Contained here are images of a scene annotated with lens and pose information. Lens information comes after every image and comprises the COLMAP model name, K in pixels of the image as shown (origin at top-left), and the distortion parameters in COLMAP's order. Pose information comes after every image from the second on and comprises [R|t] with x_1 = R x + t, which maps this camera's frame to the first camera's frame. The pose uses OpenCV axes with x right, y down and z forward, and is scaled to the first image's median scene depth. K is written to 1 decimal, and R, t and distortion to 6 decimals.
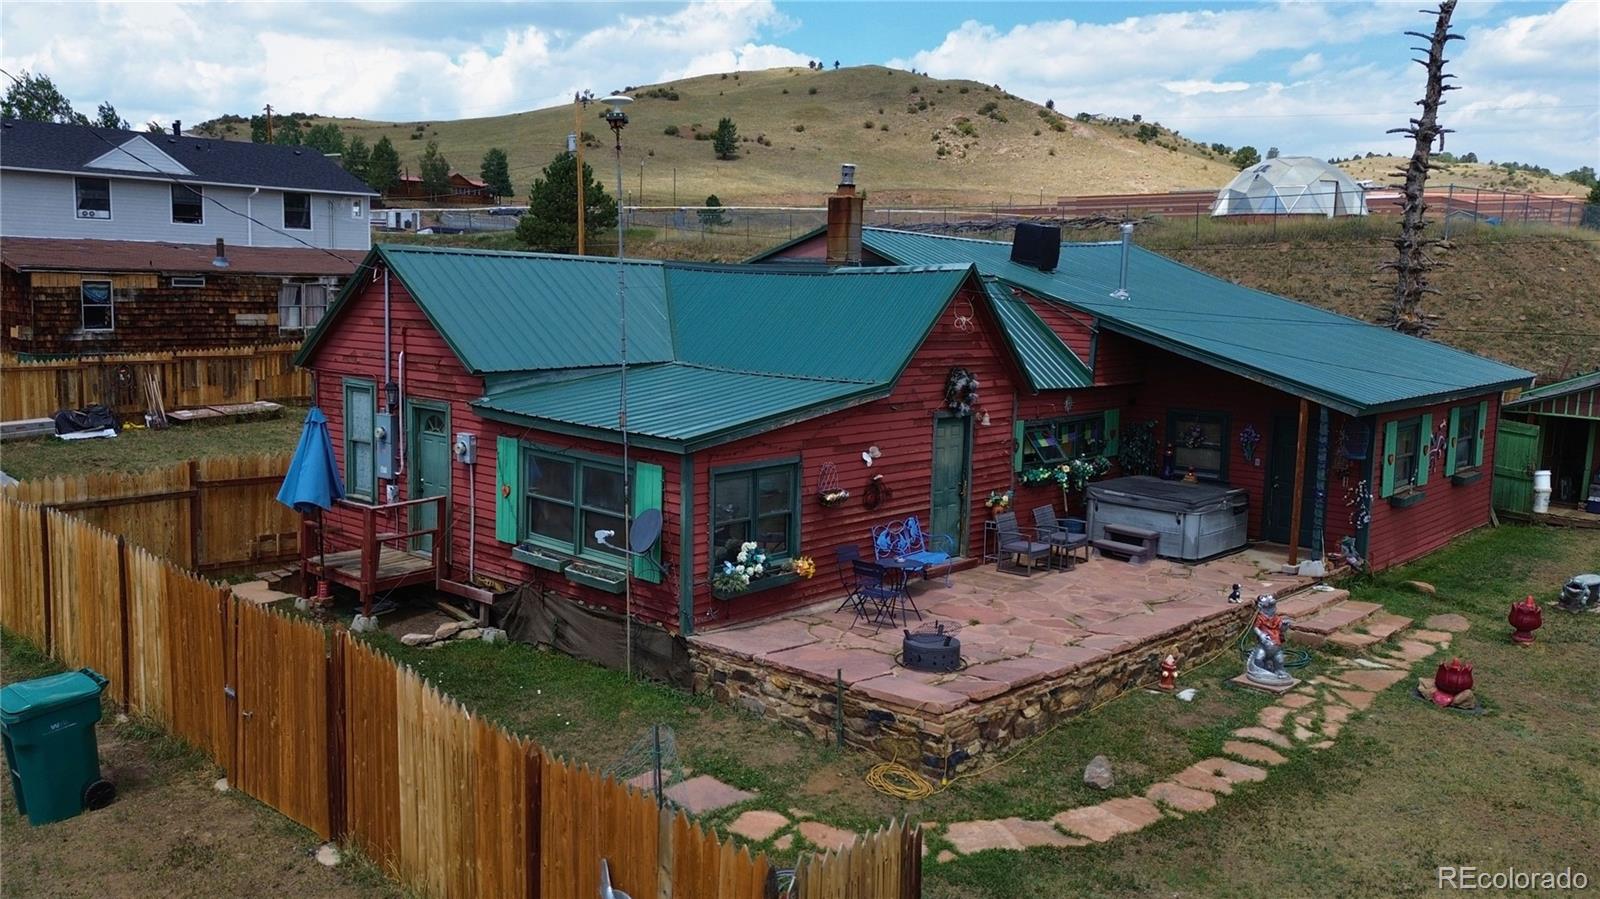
lens RADIAL K [[1245.8, 0, 800.9], [0, 1245.8, 392.1], [0, 0, 1]] dist [0.095931, -0.001541]
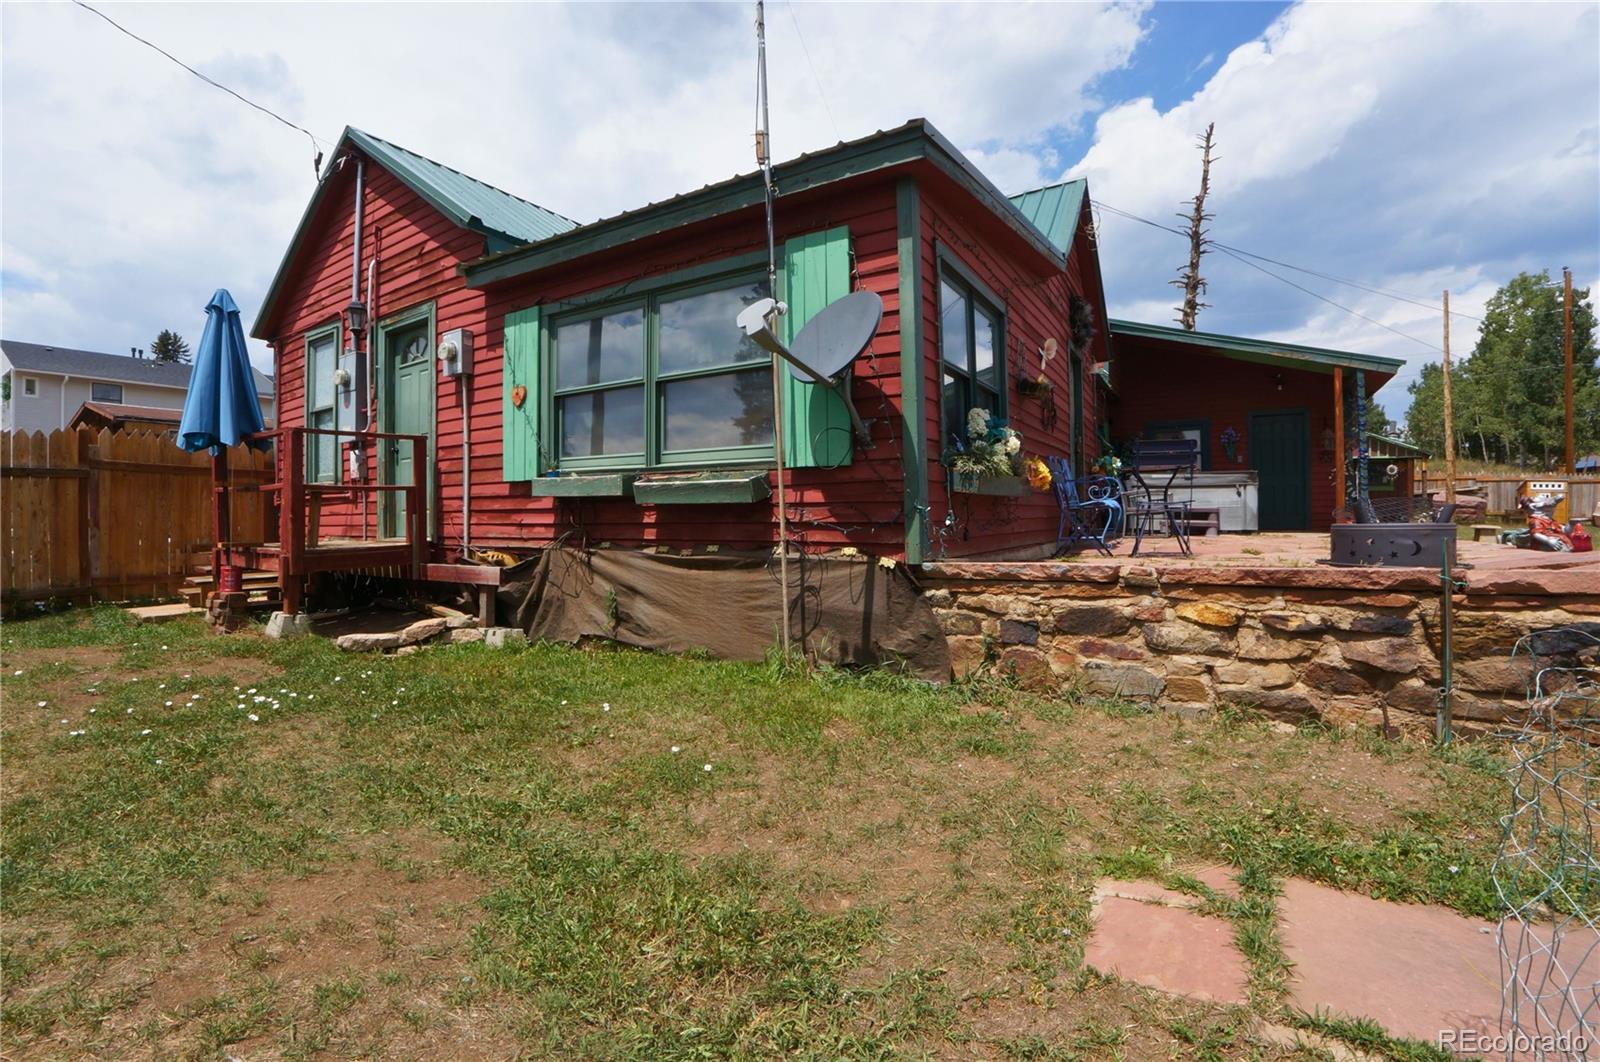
lens RADIAL K [[681.0, 0, 804.0], [0, 681.0, 507.5], [0, 0, 1]] dist [-0.092246, 0.019629]
pose [[0.982559, -0.035812, 0.182468, -0.158161], [0.054041, 0.993920, -0.095929, 0.170470], [-0.177923, 0.104117, 0.978521, 0.652408]]
